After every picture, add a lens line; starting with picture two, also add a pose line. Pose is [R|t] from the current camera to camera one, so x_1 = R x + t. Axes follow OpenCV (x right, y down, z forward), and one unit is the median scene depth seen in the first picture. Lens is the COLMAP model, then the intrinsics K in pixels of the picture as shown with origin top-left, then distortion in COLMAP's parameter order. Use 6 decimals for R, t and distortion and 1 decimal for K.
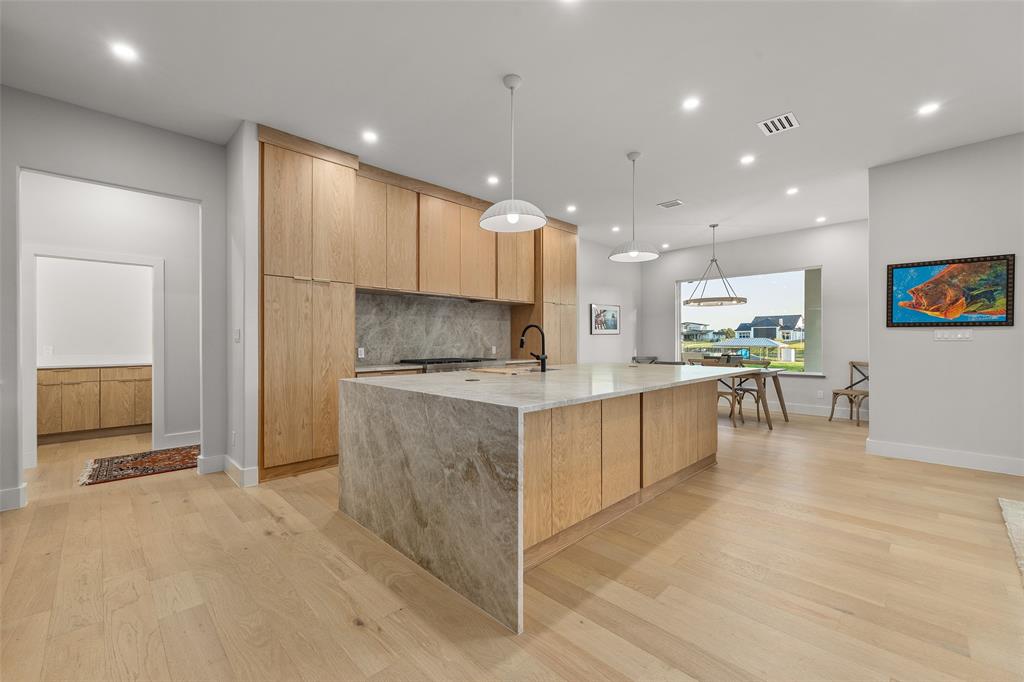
lens RADIAL K [[419.6, 0, 507.5], [0, 419.6, 344.5], [0, 0, 1]] dist [-0.002317, 0.000036]
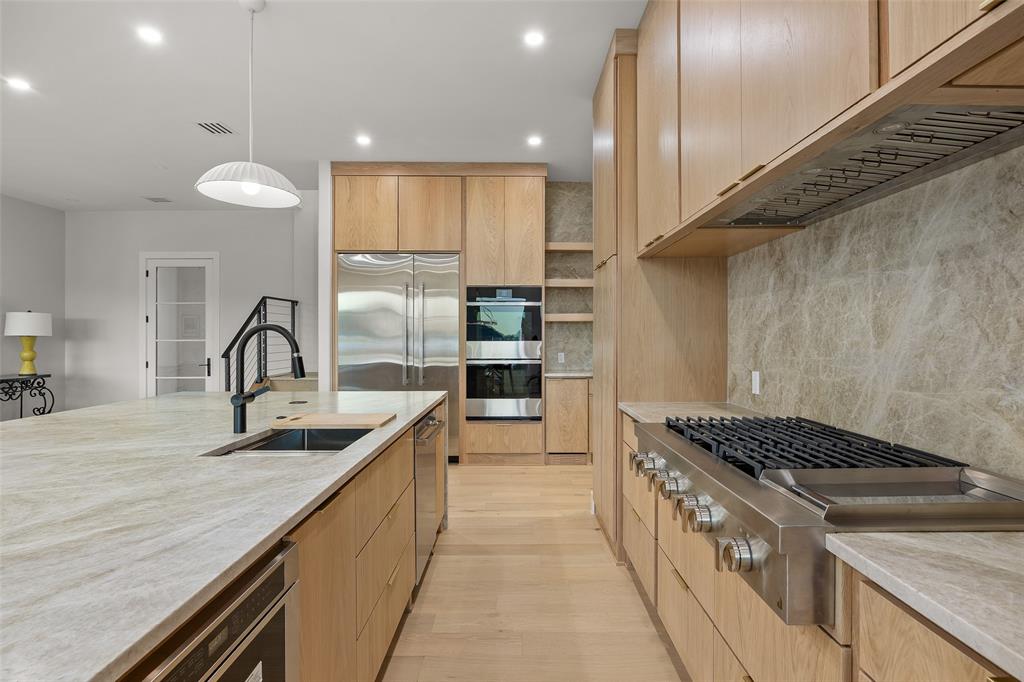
lens RADIAL K [[524.7, 0, 518.7], [0, 524.7, 336.8], [0, 0, 1]] dist [-0.003141, -0.000091]
pose [[-0.690886, 0.002586, -0.722959, 0.213235], [-0.004705, 0.999956, 0.008074, -0.031065], [0.722948, 0.008980, -0.690844, 1.196163]]
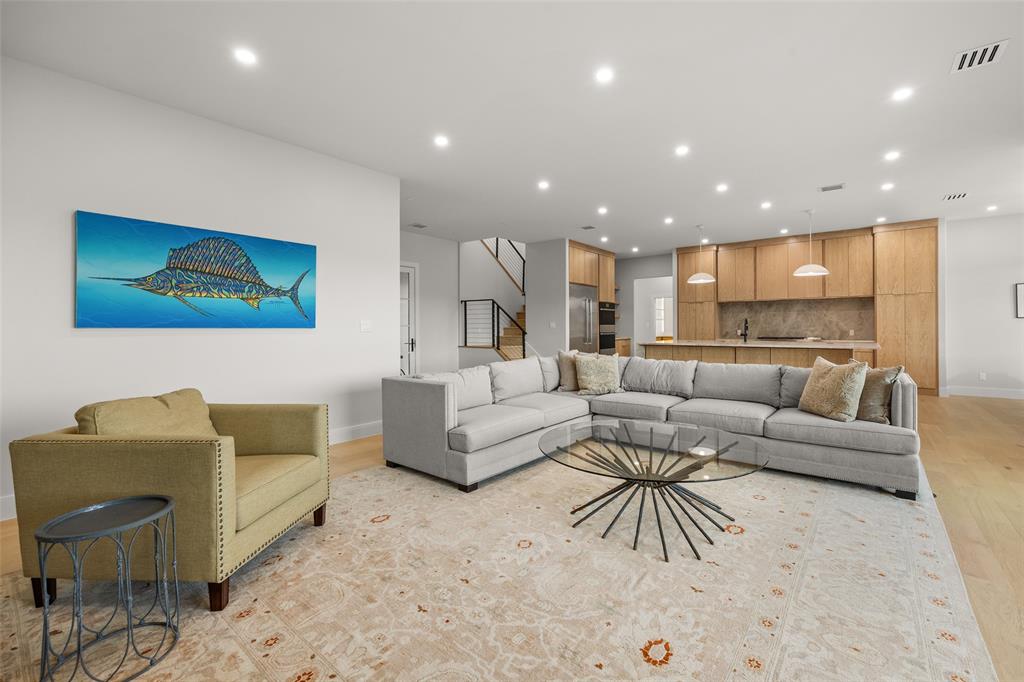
lens RADIAL K [[419.6, 0, 541.8], [0, 419.6, 328.0], [0, 0, 1]] dist [-0.002317, 0.000036]
pose [[0.139644, 0.003582, -0.990195, 1.472683], [-0.002842, 0.999991, 0.003217, -0.004734], [0.990198, 0.002364, 0.139653, -0.194570]]
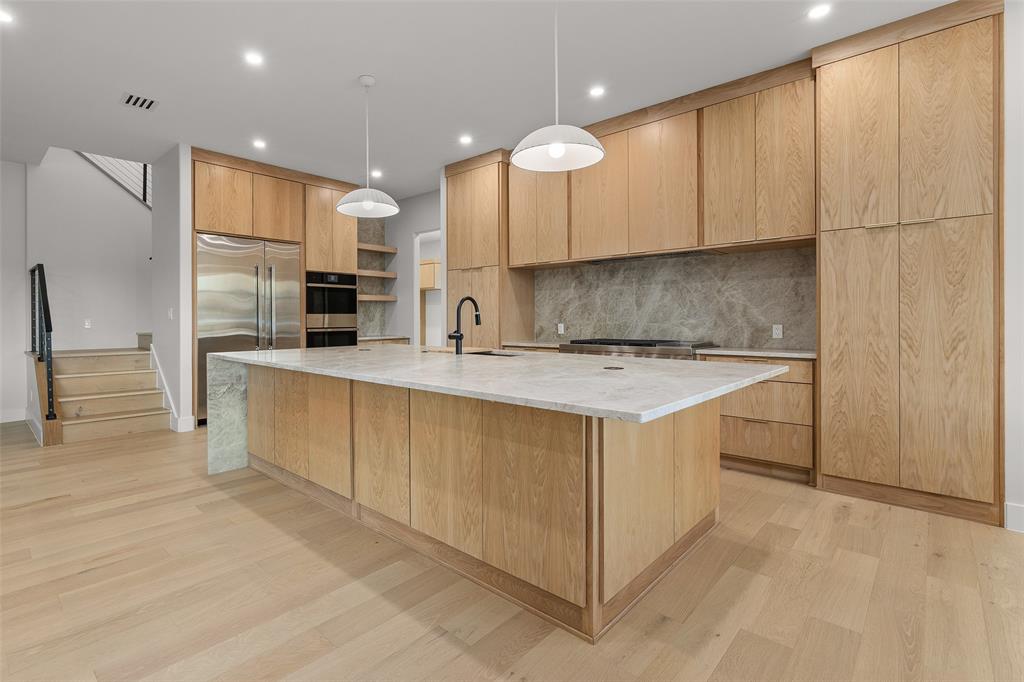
lens RADIAL K [[481.9, 0, 448.4], [0, 481.9, 320.4], [0, 0, 1]] dist [-0.001435, -0.000025]
pose [[0.013124, 0.006789, -0.999891, 0.773287], [-0.003496, 0.999971, 0.006744, -0.006316], [0.999908, 0.003407, 0.013147, 0.721519]]
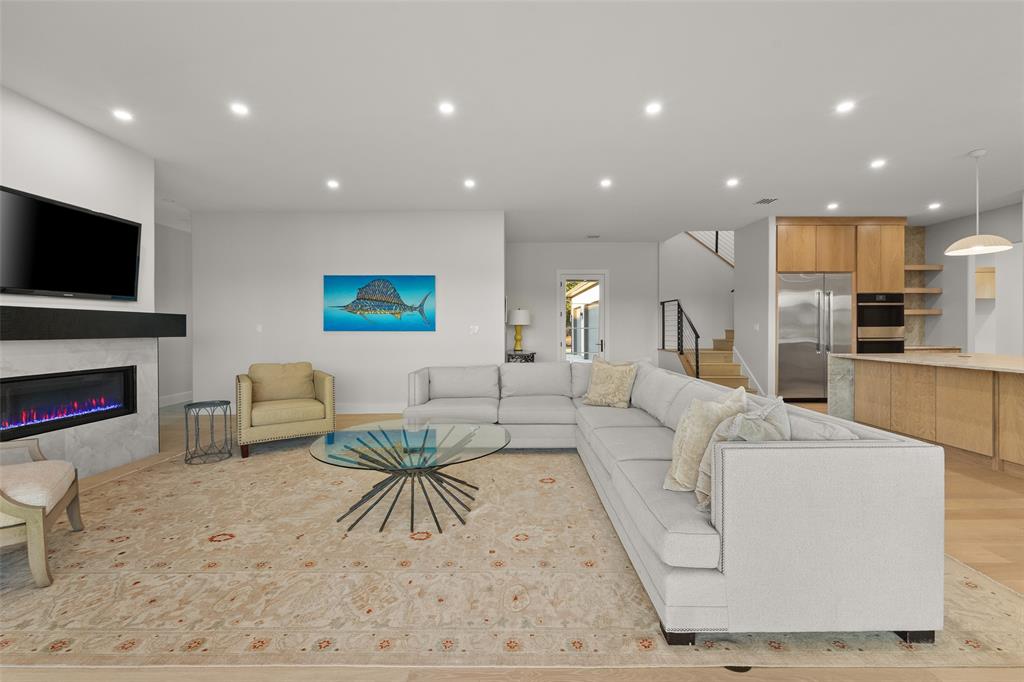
lens RADIAL K [[419.6, 0, 522.2], [0, 419.6, 329.2], [0, 0, 1]] dist [-0.002317, 0.000036]
pose [[-0.689322, 0.006337, -0.724428, 1.297121], [-0.000414, 0.999958, 0.009142, -0.017989], [0.724455, 0.006602, -0.689290, 0.519274]]
